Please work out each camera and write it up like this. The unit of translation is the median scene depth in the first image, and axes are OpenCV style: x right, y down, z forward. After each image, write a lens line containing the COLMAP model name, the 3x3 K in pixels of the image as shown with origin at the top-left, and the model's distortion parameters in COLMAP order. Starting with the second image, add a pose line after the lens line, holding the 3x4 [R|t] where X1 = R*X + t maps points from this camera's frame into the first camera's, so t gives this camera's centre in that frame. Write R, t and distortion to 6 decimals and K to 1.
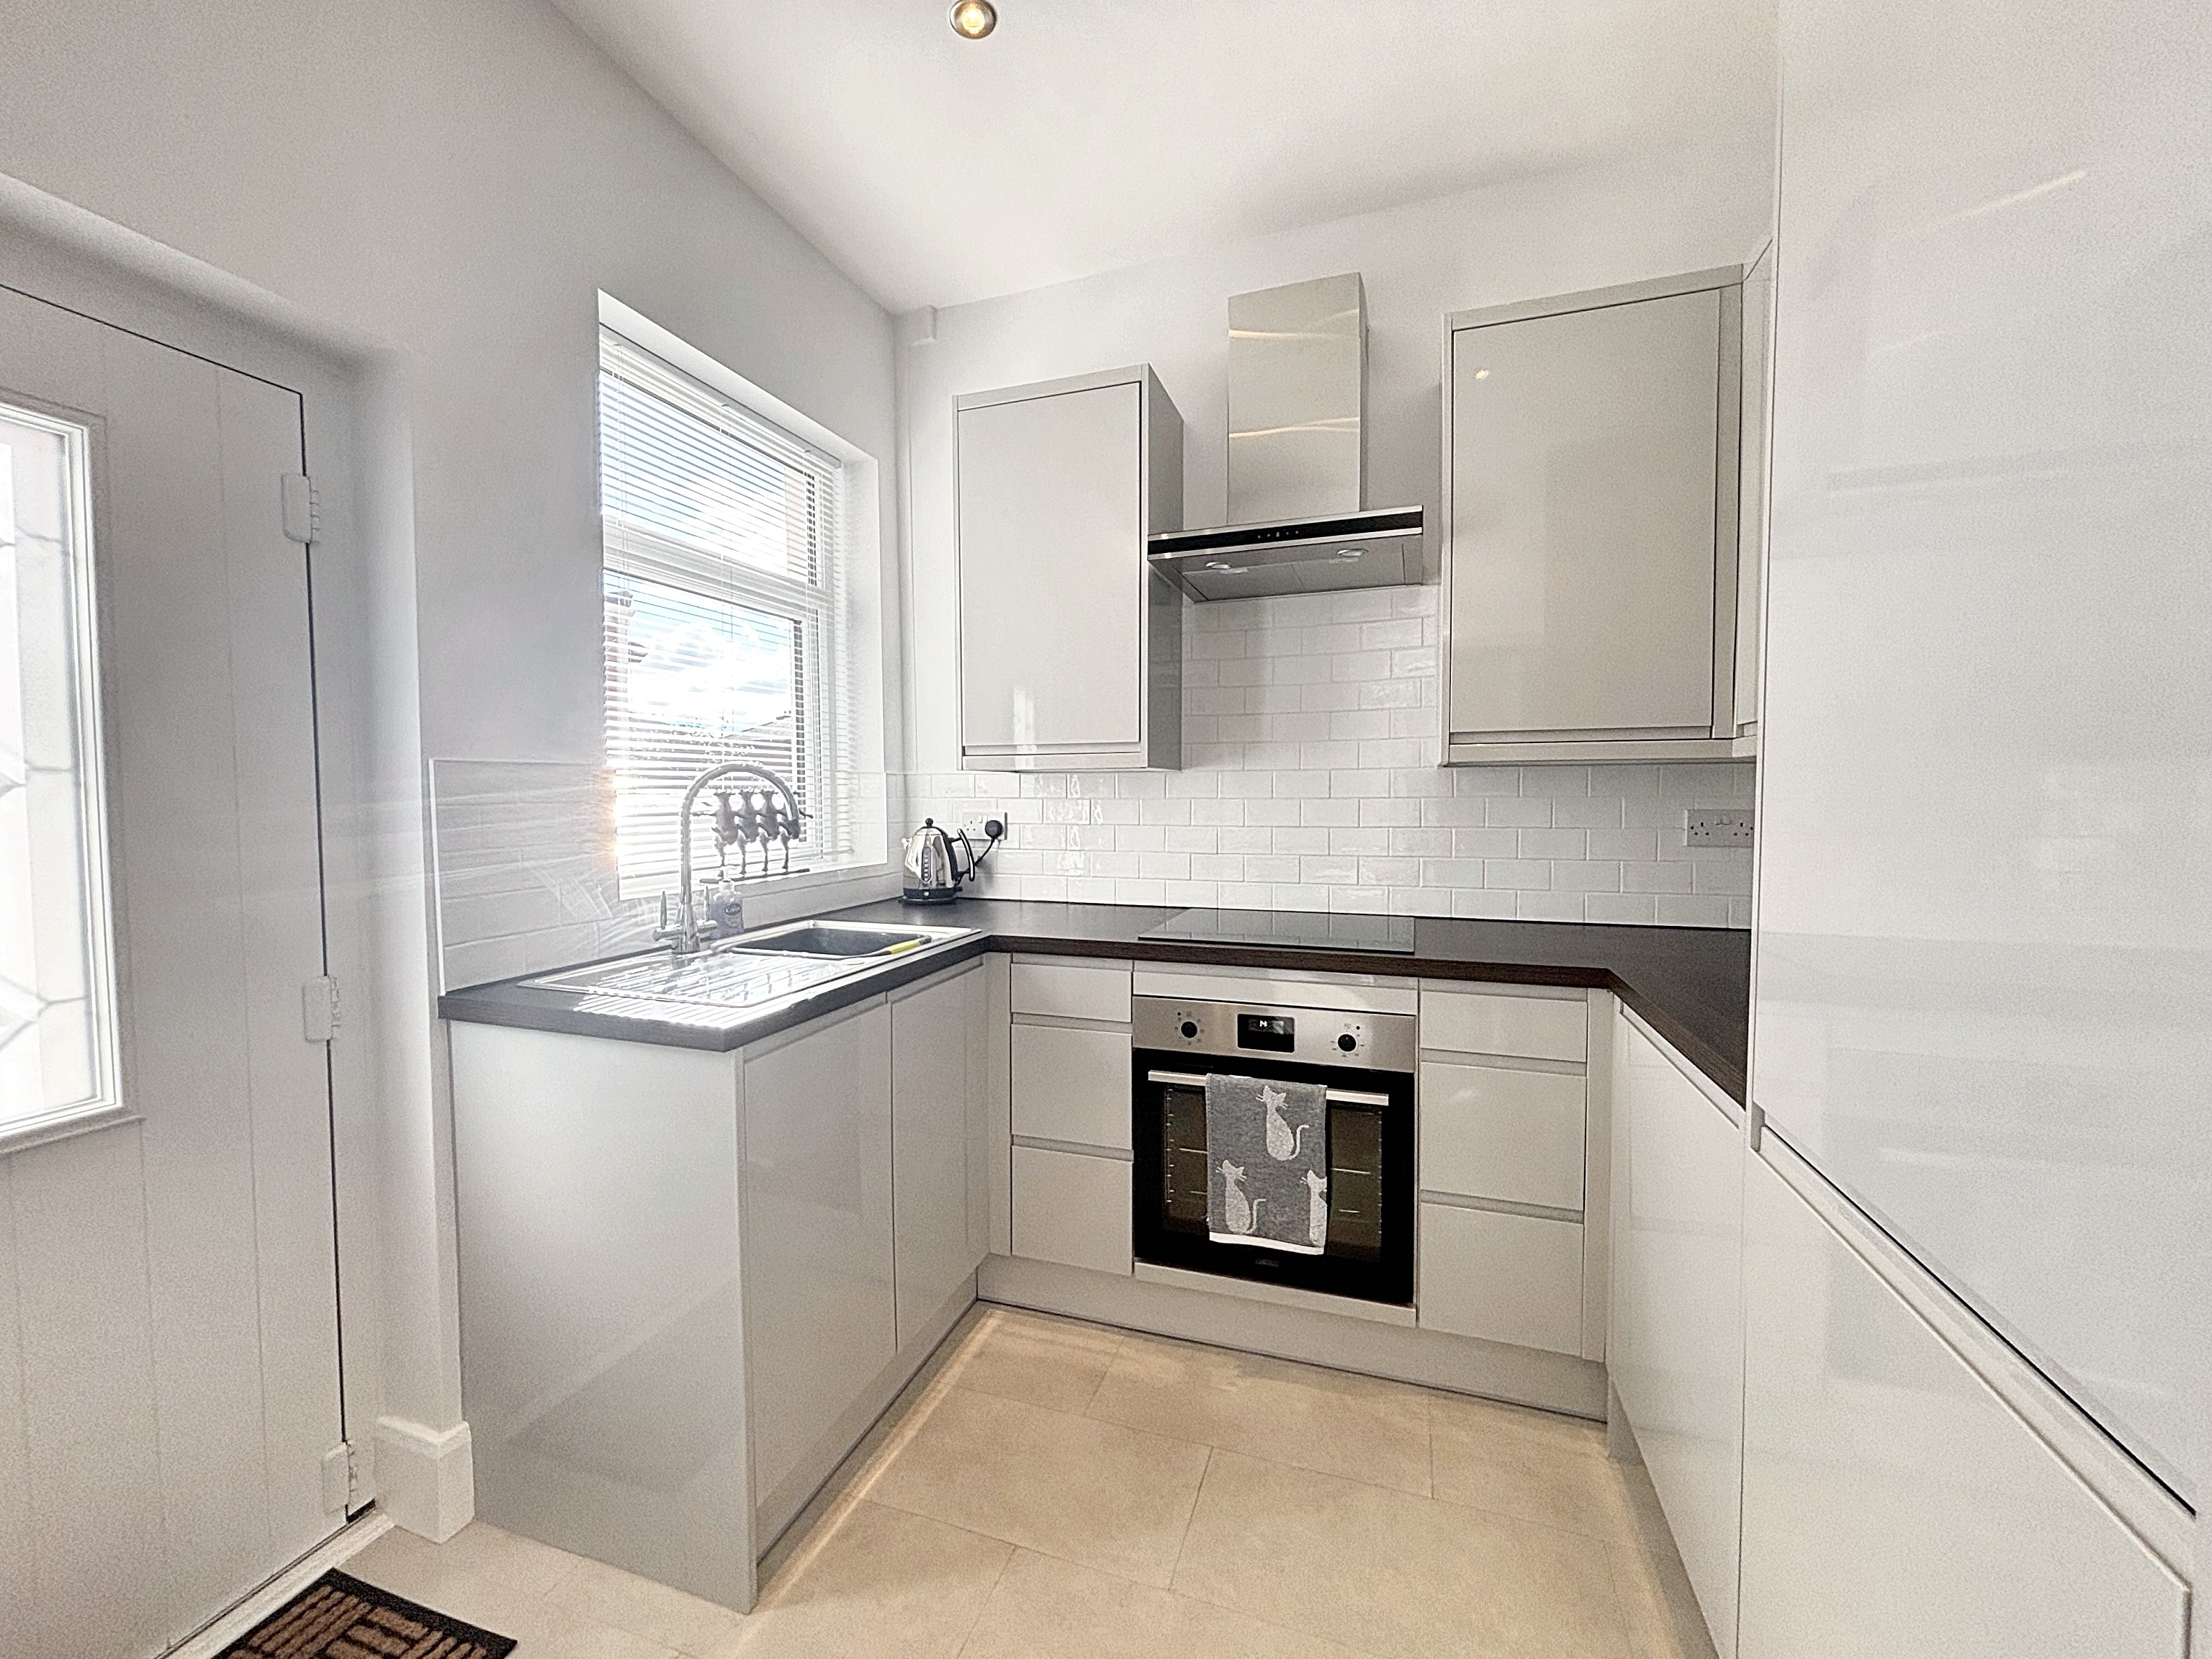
lens RADIAL K [[890.1, 0, 1098.2], [0, 890.1, 824.5], [0, 0, 1]] dist [0.001362, -0.000748]
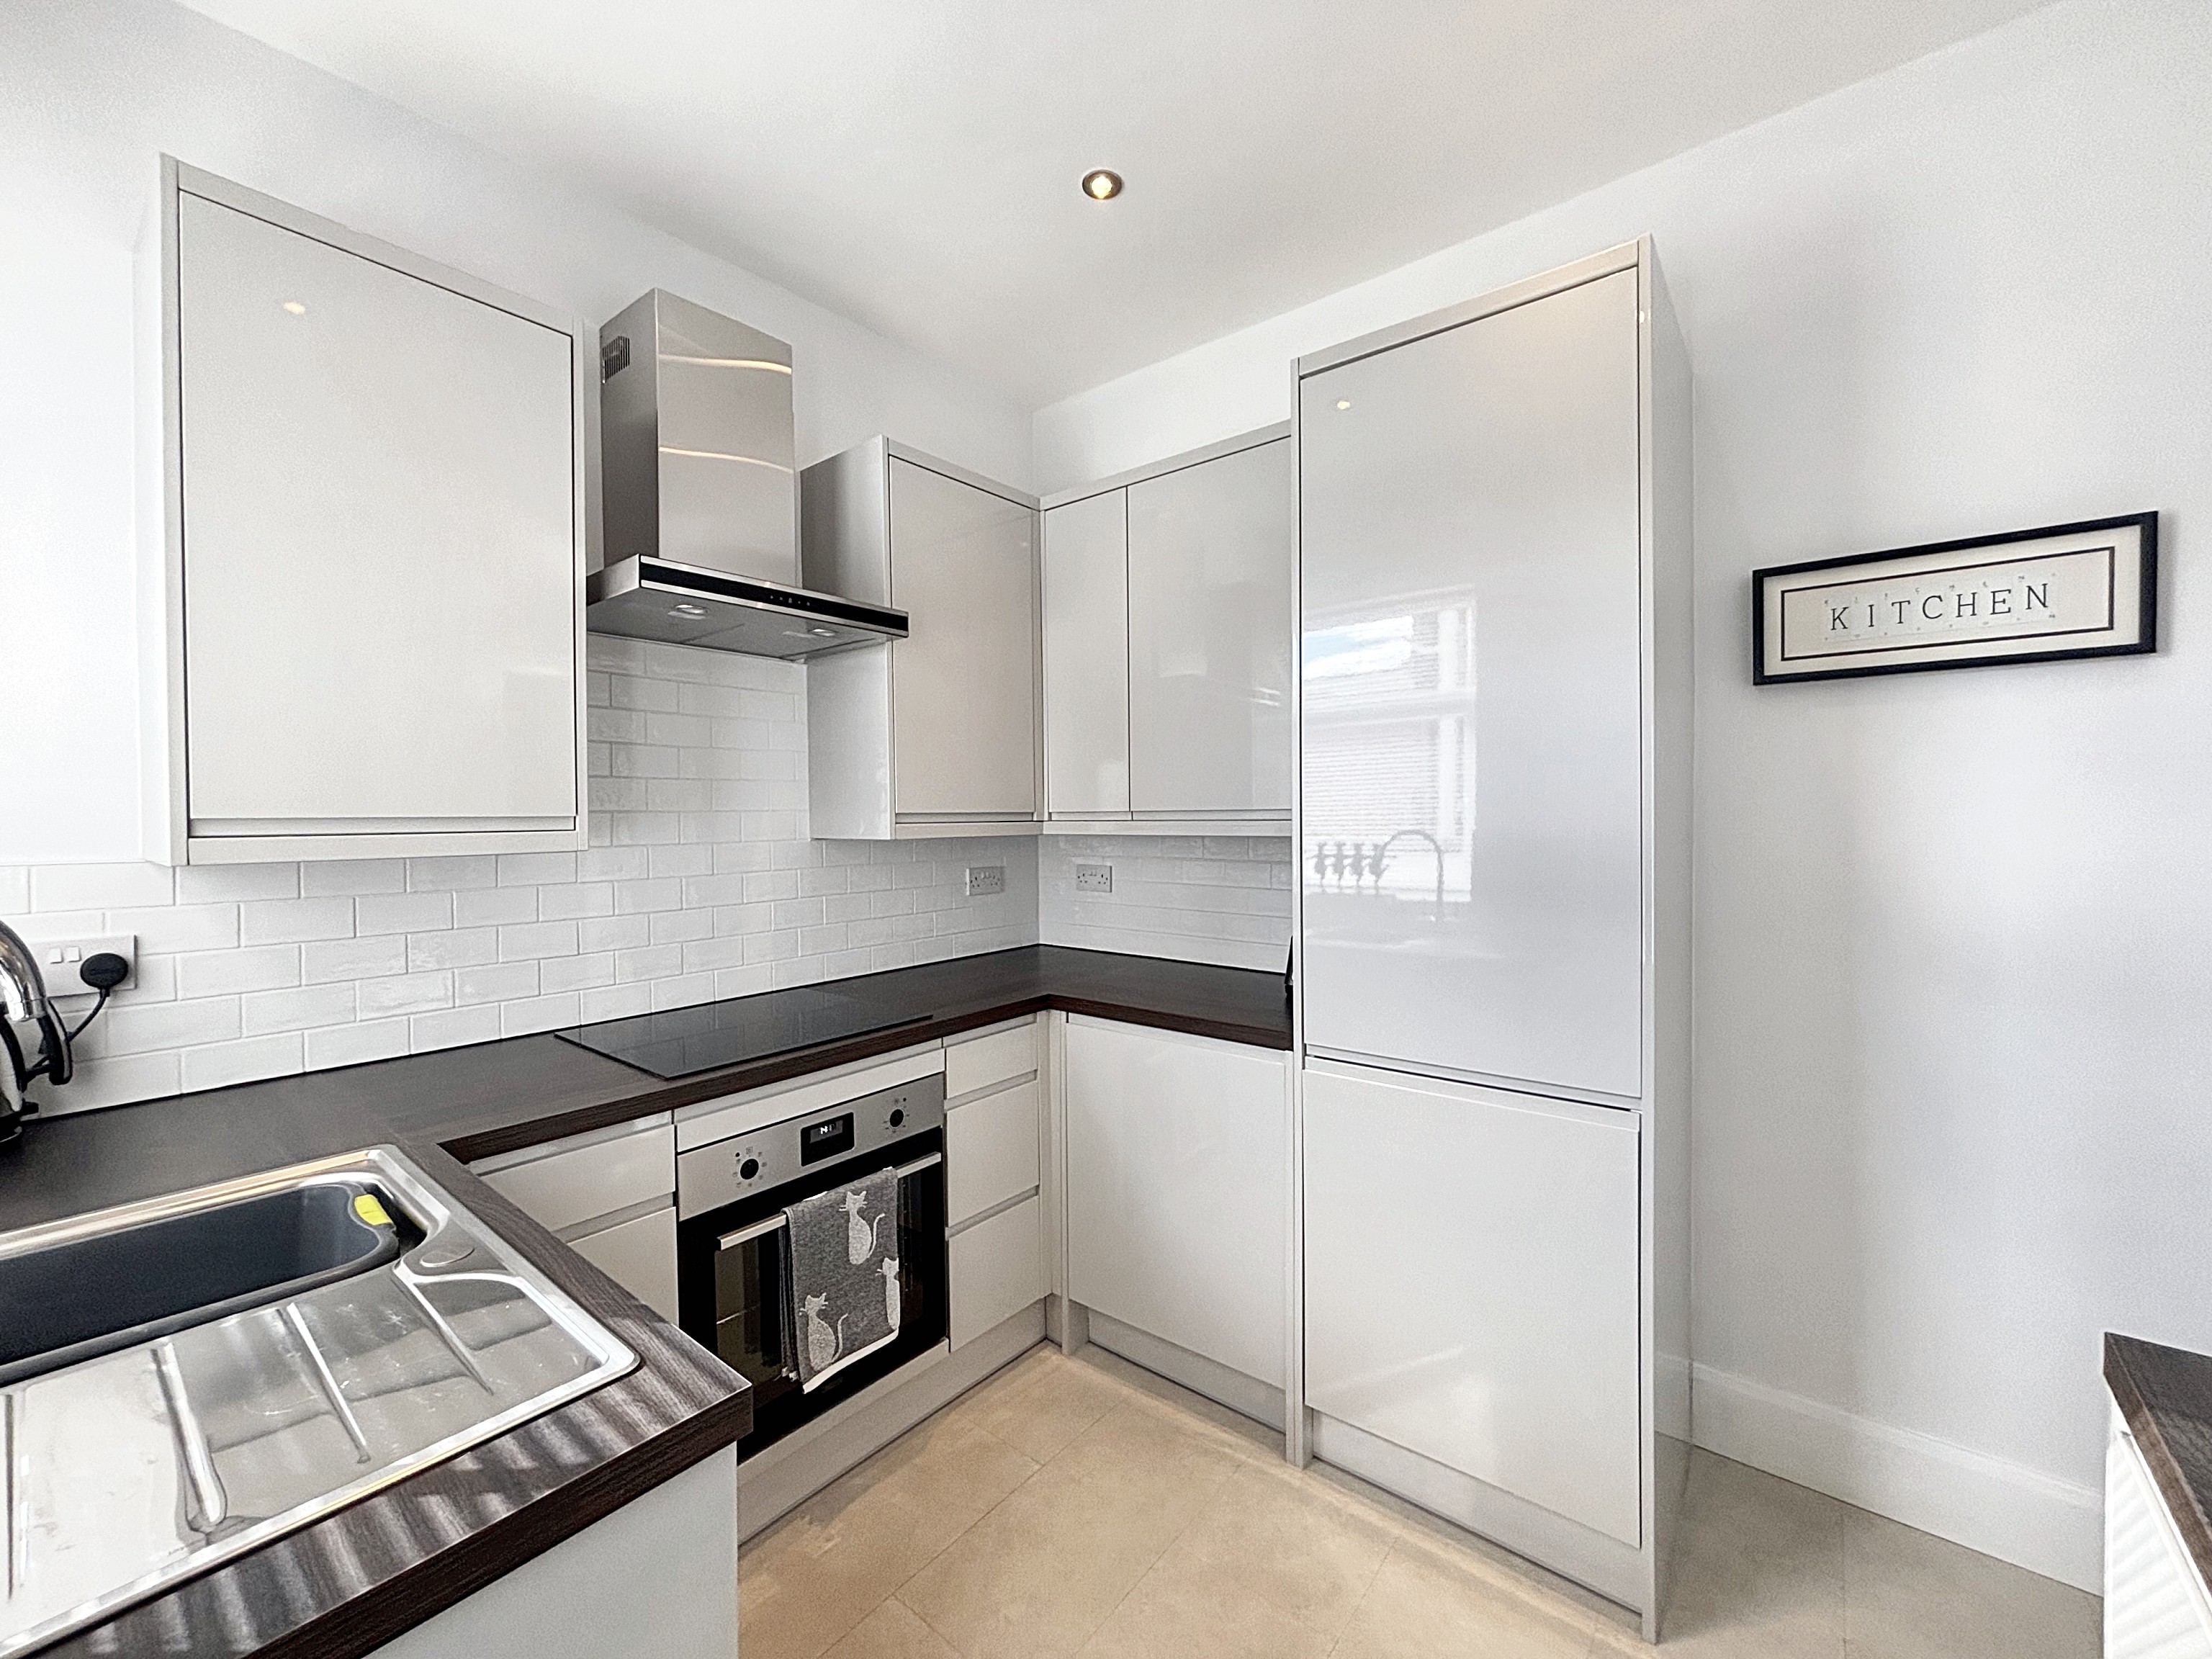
lens RADIAL K [[890.1, 0, 1098.8], [0, 890.1, 829.3], [0, 0, 1]] dist [0.001362, -0.000748]
pose [[0.349871, -0.017349, 0.936637, -0.585165], [0.041513, 0.999133, 0.003000, -0.080325], [-0.935878, 0.037833, 0.350288, 0.400856]]
